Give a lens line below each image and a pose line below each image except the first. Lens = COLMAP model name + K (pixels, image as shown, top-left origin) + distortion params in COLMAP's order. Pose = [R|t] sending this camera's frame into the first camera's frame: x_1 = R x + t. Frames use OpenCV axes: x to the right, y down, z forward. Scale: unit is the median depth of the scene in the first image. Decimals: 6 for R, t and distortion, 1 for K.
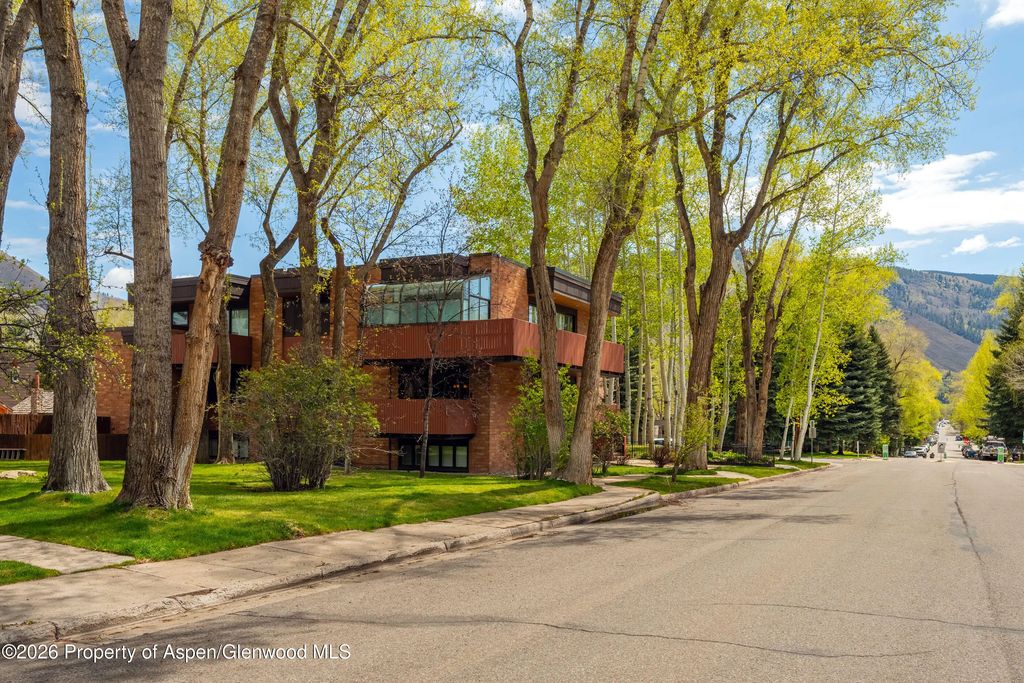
lens RADIAL K [[844.4, 0, 511.2], [0, 844.4, 380.3], [0, 0, 1]] dist [0.006748, -0.006642]
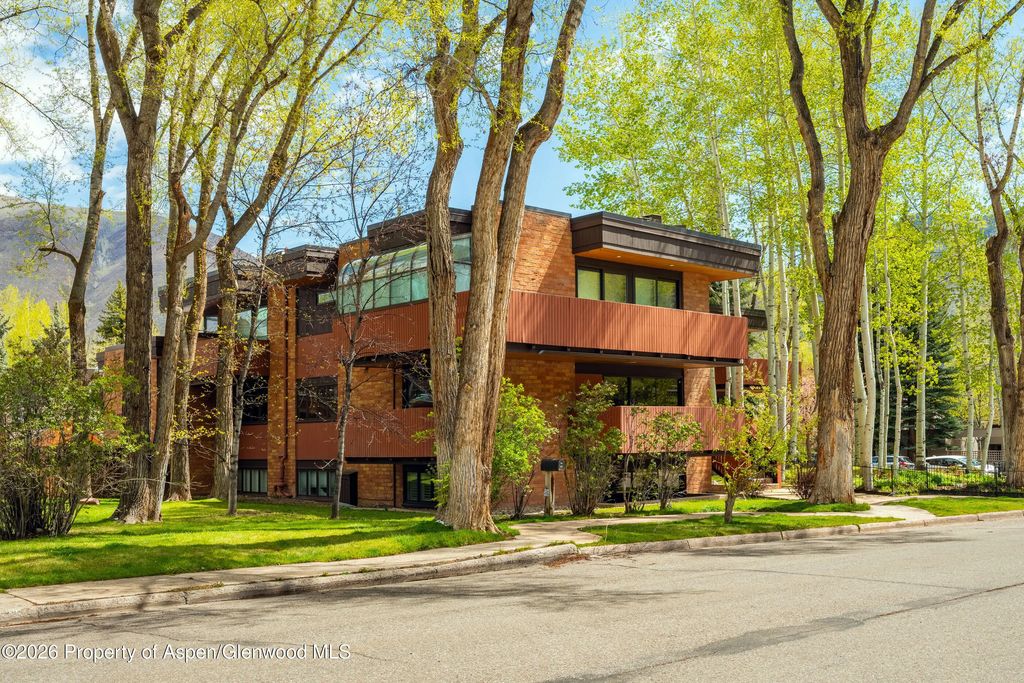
lens RADIAL K [[1036.3, 0, 510.2], [0, 1036.3, 335.5], [0, 0, 1]] dist [-0.002229, 0.000000]
pose [[0.931831, -0.066170, -0.356808, 0.292193], [0.045924, 0.996833, -0.064928, 0.020702], [0.359974, 0.044116, 0.931919, 0.191738]]
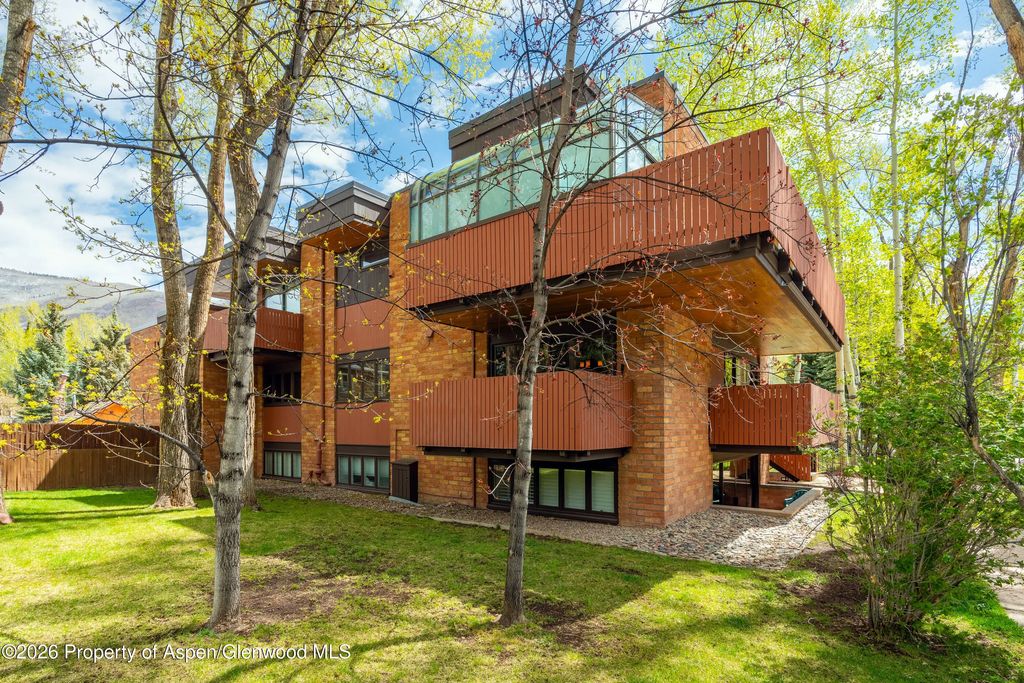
lens RADIAL K [[496.4, 0, 508.1], [0, 496.4, 433.7], [0, 0, 1]] dist [-0.001740, -0.001291]
pose [[0.981294, -0.006610, -0.192401, -0.056520], [0.015316, 0.998923, 0.043795, 0.041482], [0.191905, -0.045923, 0.980339, 0.691955]]
